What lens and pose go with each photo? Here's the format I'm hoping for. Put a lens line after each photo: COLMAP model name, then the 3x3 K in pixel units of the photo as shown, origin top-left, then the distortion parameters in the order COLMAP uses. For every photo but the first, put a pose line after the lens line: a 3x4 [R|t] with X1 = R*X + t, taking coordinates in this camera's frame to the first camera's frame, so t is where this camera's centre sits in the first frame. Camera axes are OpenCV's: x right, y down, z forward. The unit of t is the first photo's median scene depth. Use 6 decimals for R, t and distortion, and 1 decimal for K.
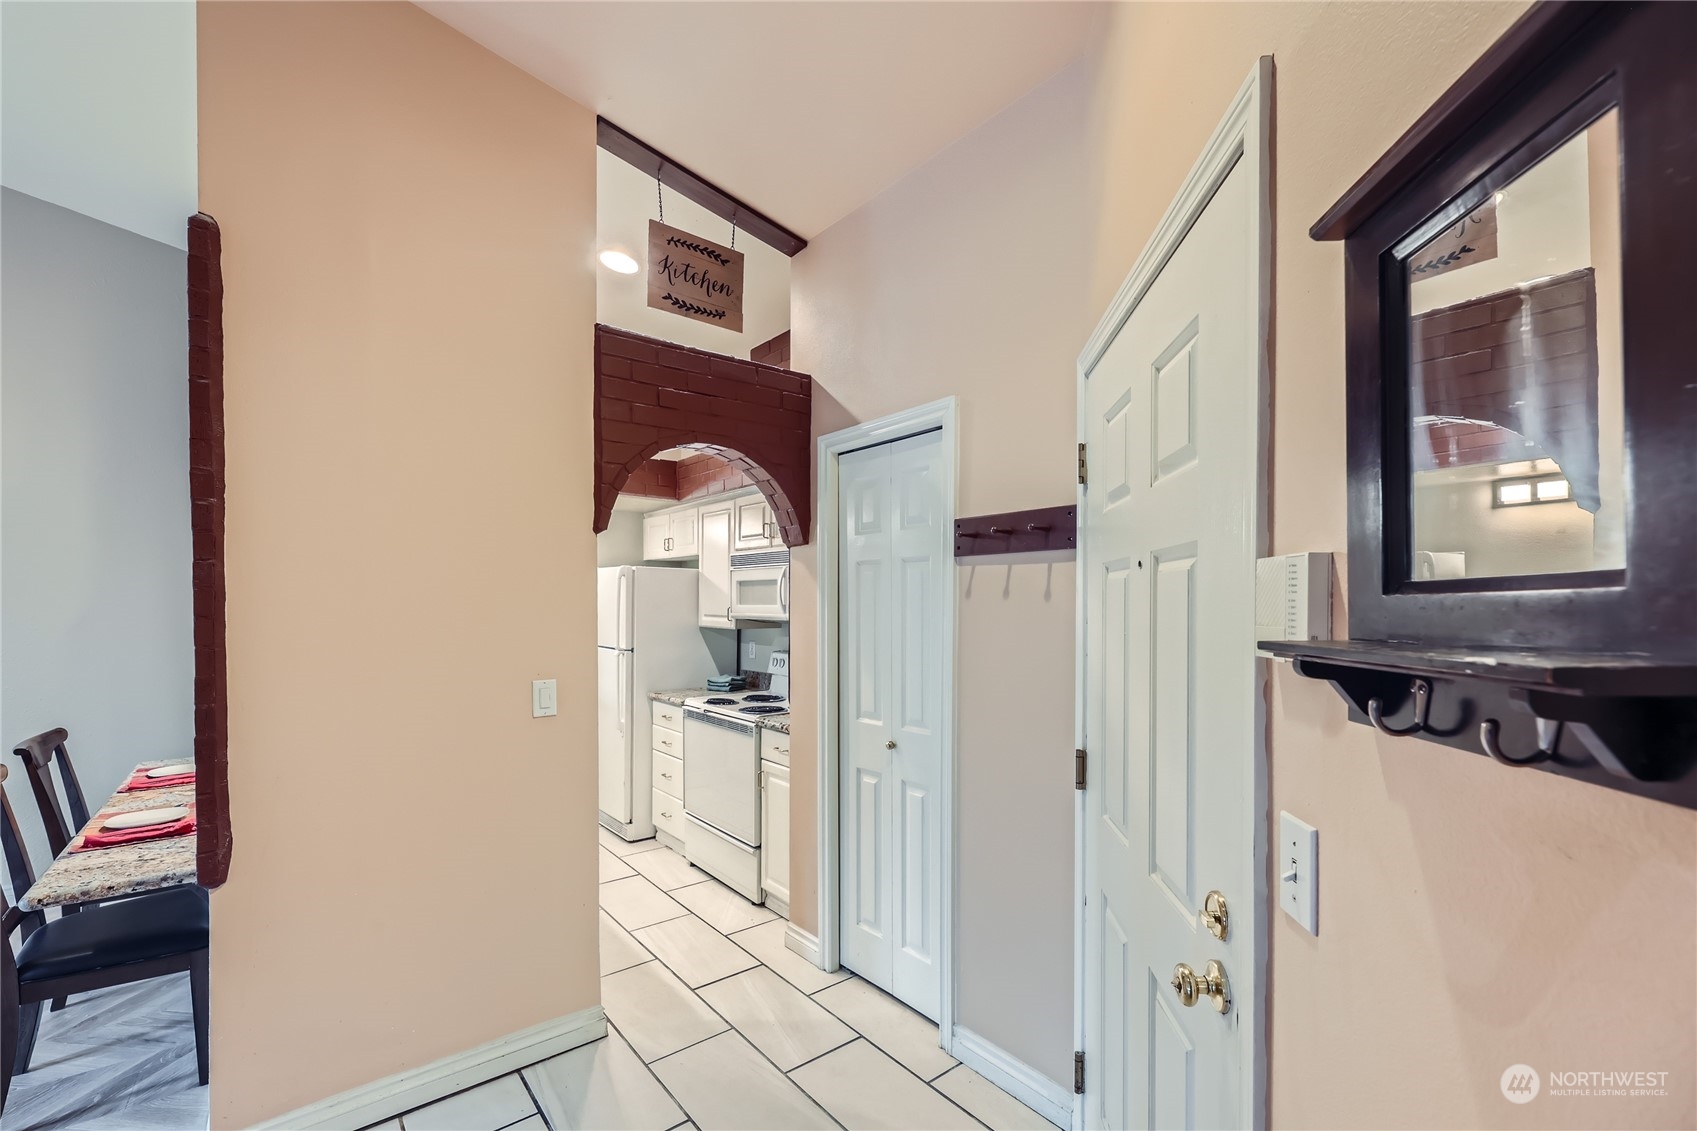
lens RADIAL K [[692.5, 0, 847.8], [0, 692.5, 610.9], [0, 0, 1]] dist [0.001187, 0.000191]
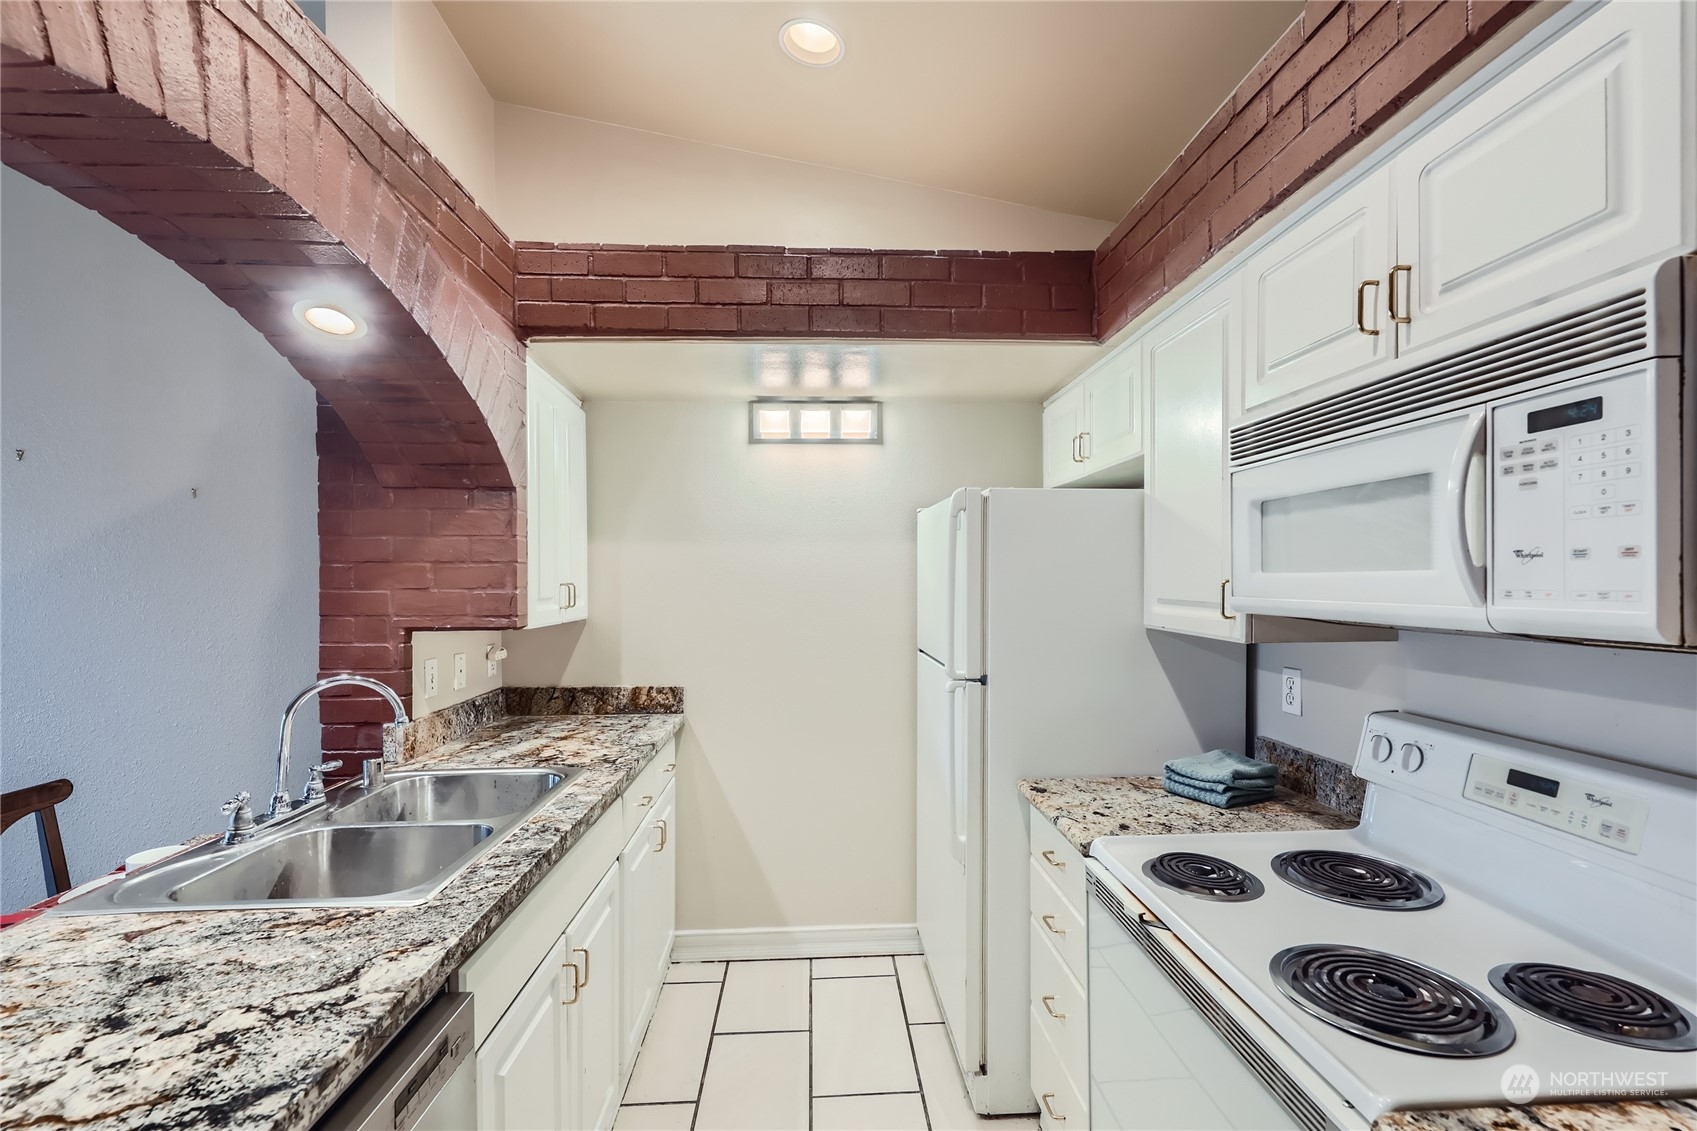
lens RADIAL K [[753.8, 0, 848.3], [0, 753.8, 582.6], [0, 0, 1]] dist [0.016651, 0.000243]
pose [[0.809711, -0.004612, -0.586810, -0.095932], [0.004826, 0.999988, -0.001201, -0.005507], [0.586809, -0.001859, 0.809724, 0.547902]]
